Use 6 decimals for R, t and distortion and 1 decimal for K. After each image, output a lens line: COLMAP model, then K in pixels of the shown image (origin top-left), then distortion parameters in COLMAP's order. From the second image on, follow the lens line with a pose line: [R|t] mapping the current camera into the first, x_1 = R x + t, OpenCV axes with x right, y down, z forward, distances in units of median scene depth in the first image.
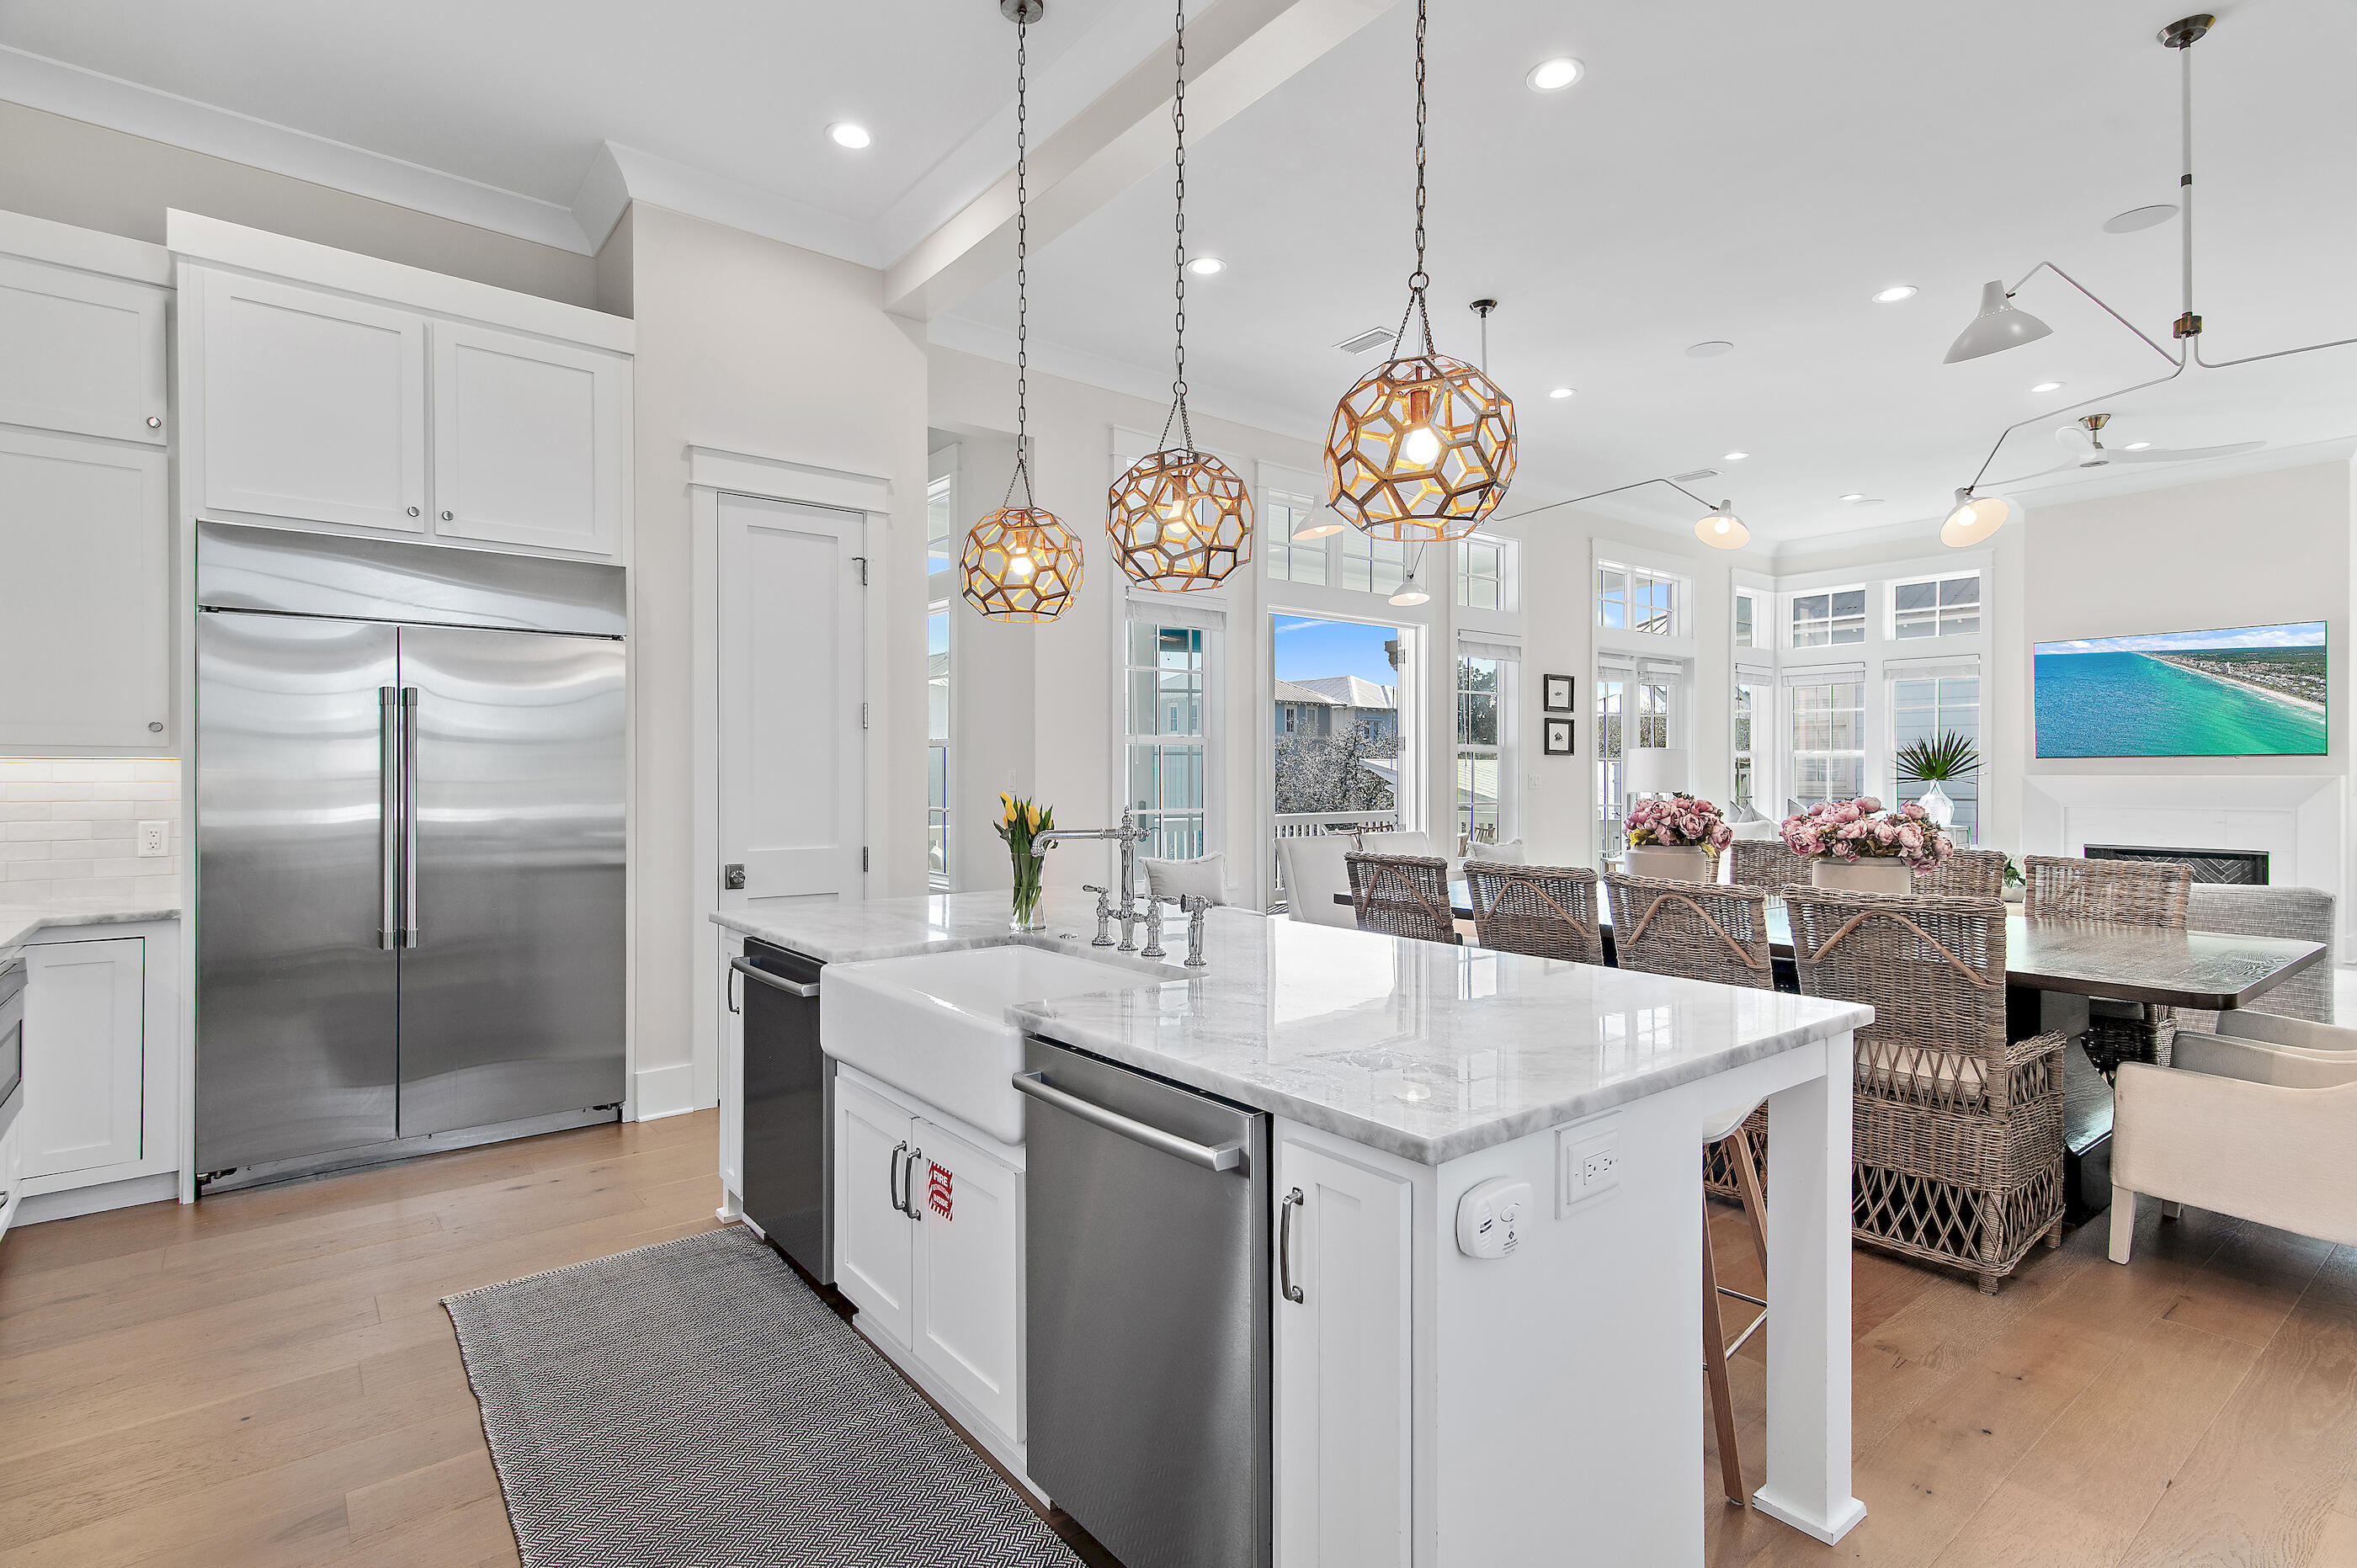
lens RADIAL K [[1147.3, 0, 1143.8], [0, 1147.3, 786.4], [0, 0, 1]] dist [0.006016, 0.000543]
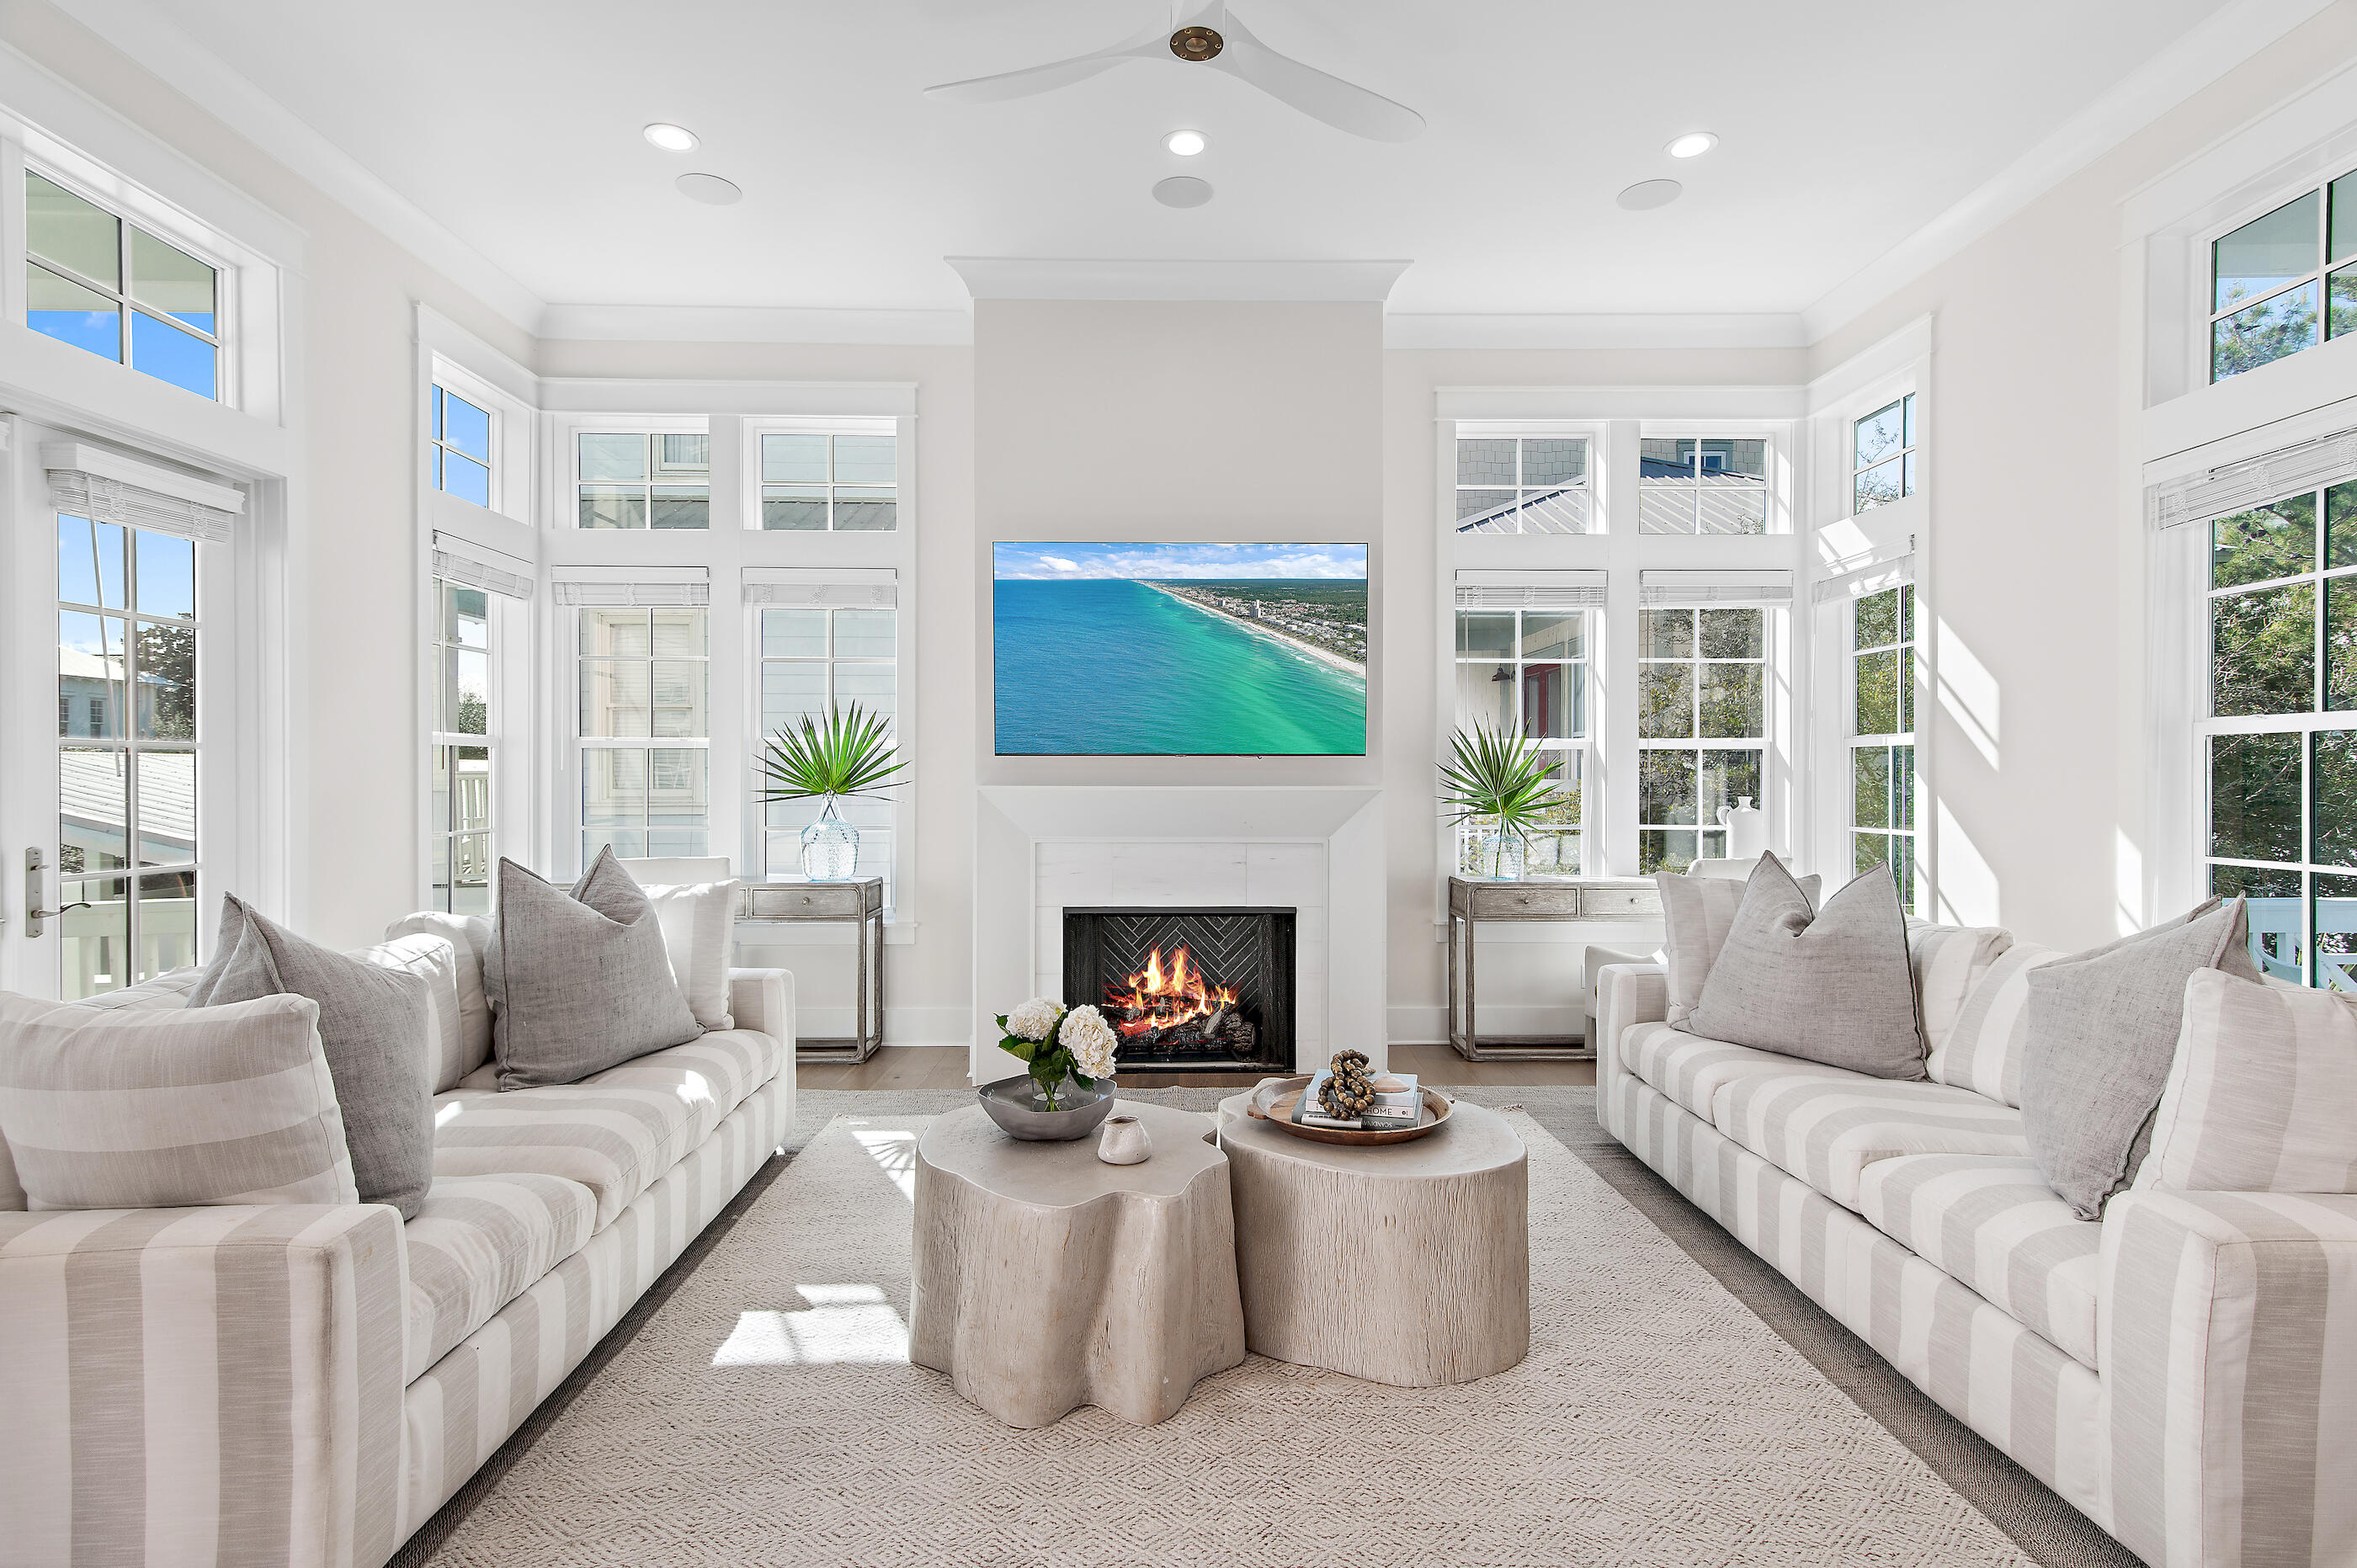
lens RADIAL K [[1106.3, 0, 1196.9], [0, 1106.3, 788.5], [0, 0, 1]] dist [0.001576, -0.000993]
pose [[0.582151, -0.007125, 0.813049, 0.401556], [0.003797, 0.999975, 0.006044, -0.011945], [-0.813071, -0.000431, 0.582164, 0.611331]]
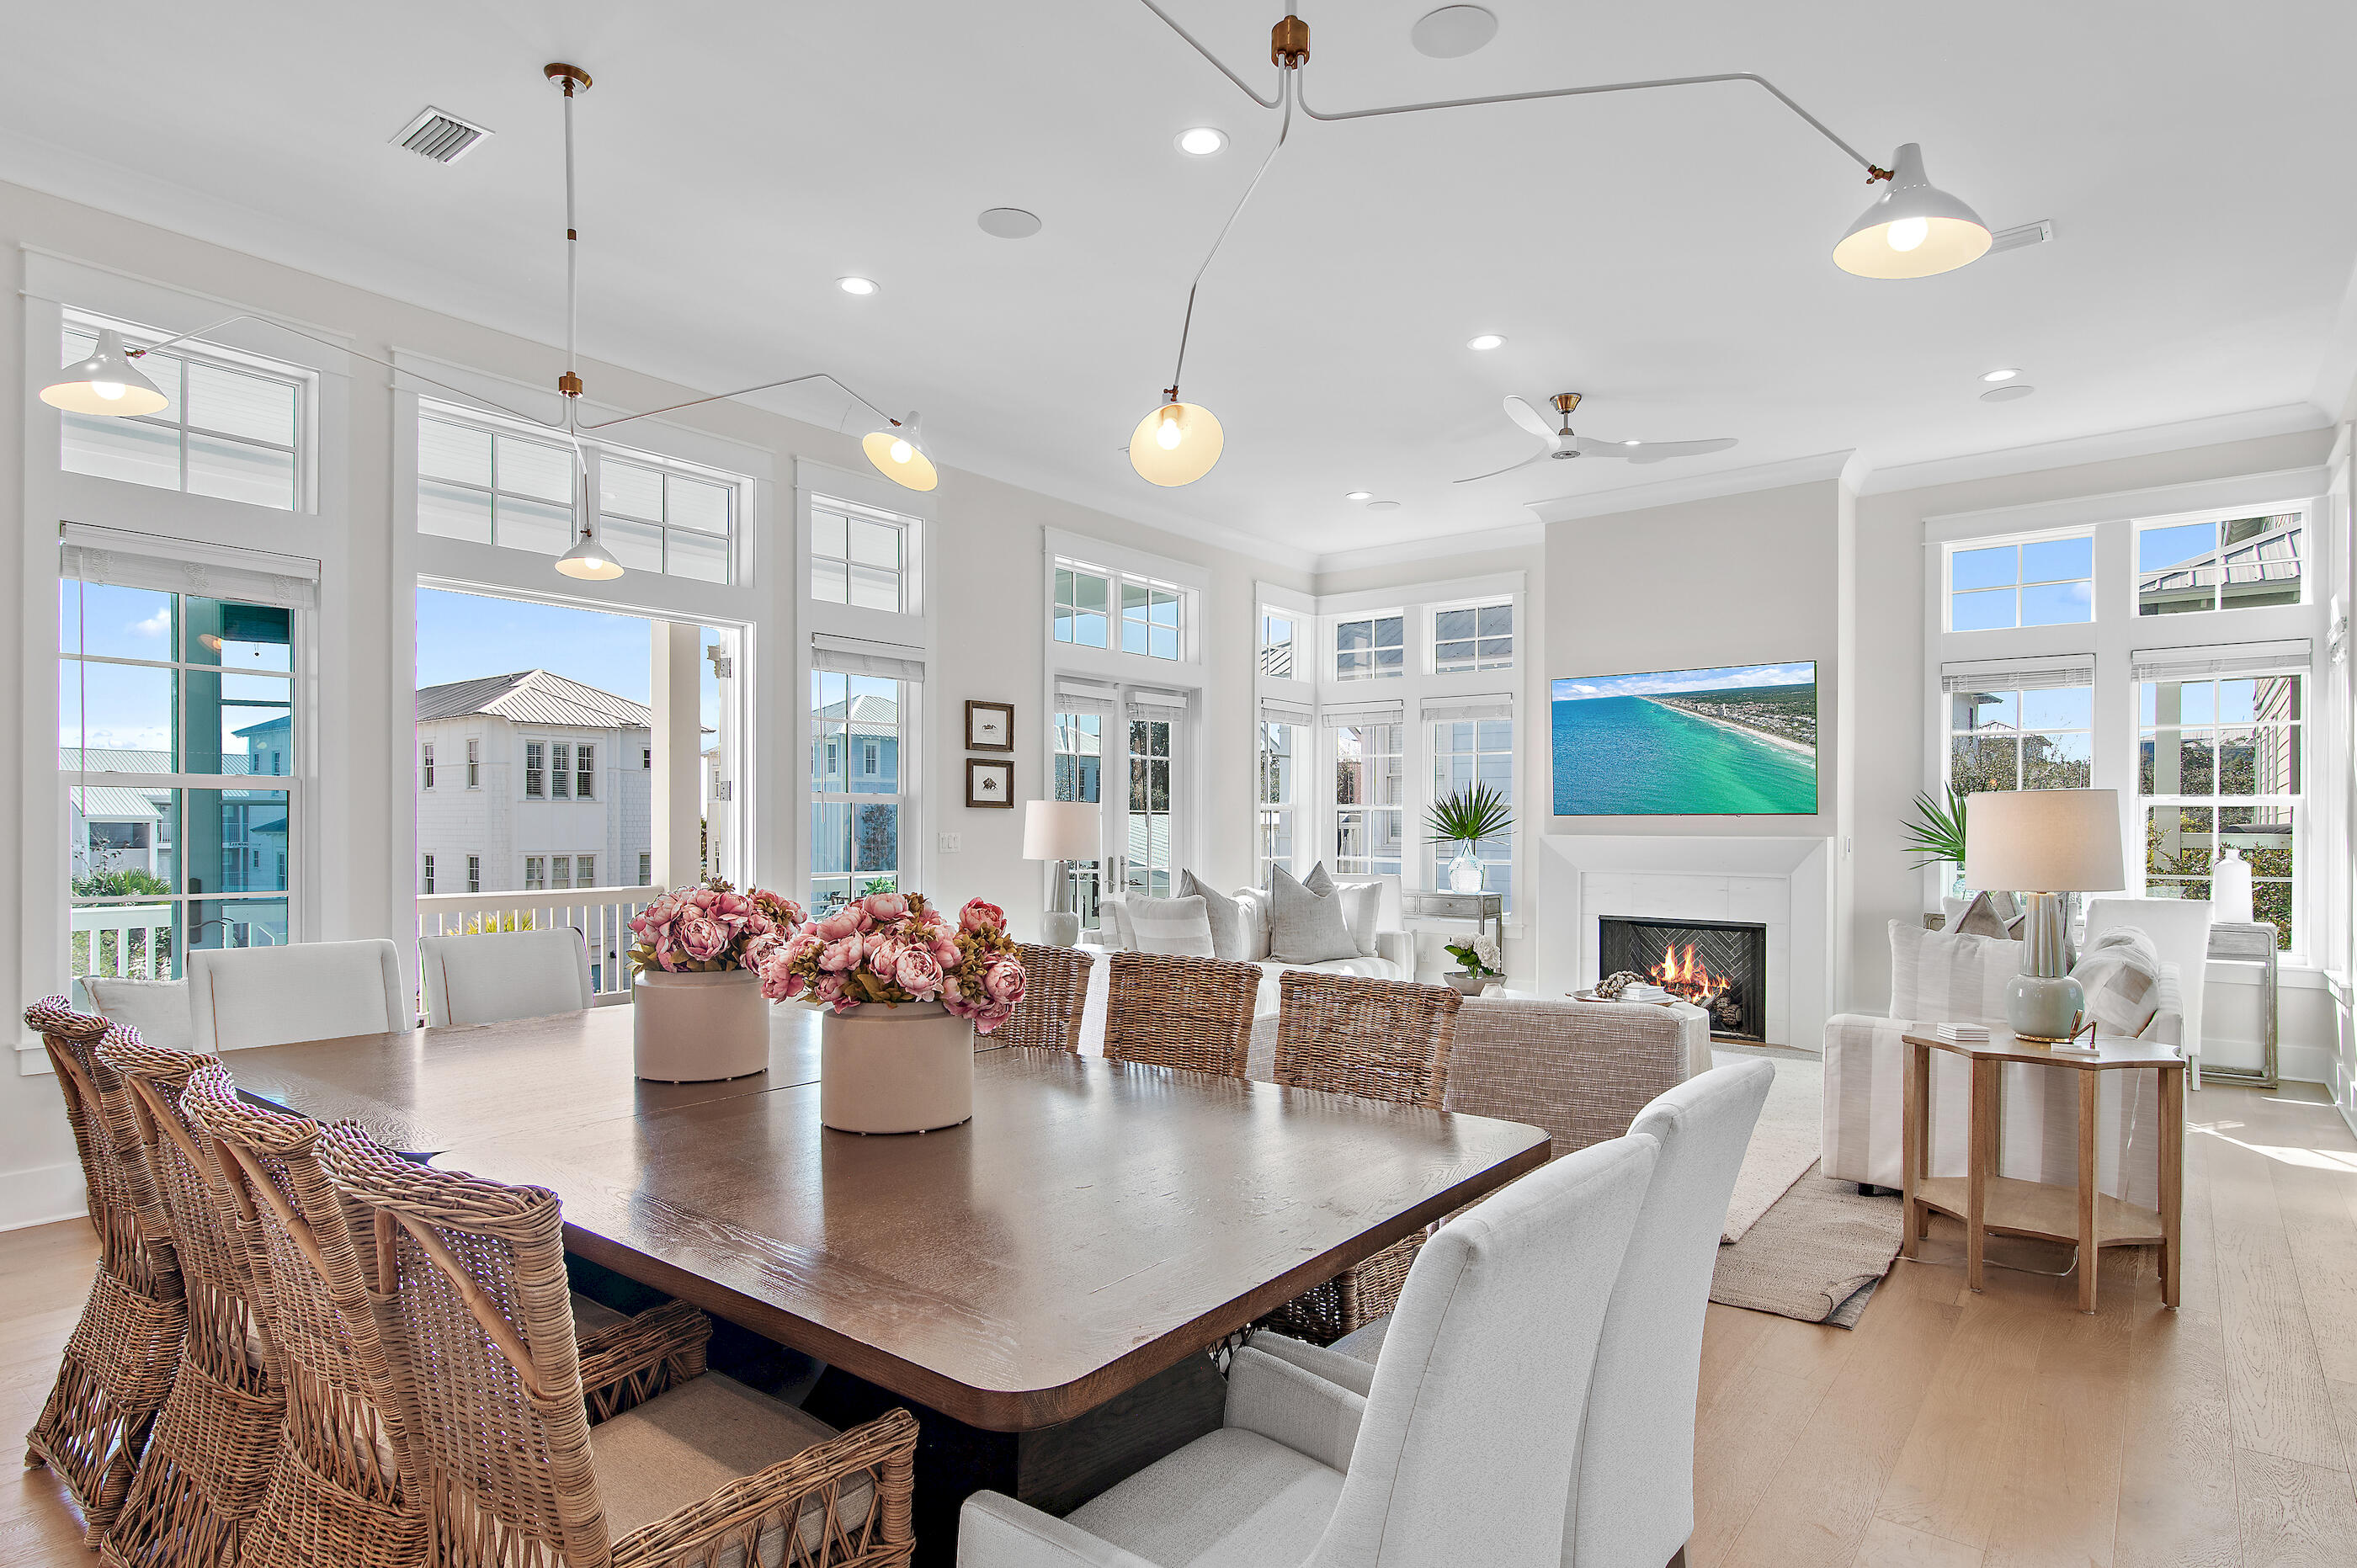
lens RADIAL K [[1224.1, 0, 1175.4], [0, 1224.1, 804.6], [0, 0, 1]] dist [0.005880, 0.000578]
pose [[0.972638, 0.005276, 0.232264, 0.294676], [0.001147, 0.999621, -0.027512, -0.007192], [-0.232321, 0.027026, 0.972264, 0.189682]]
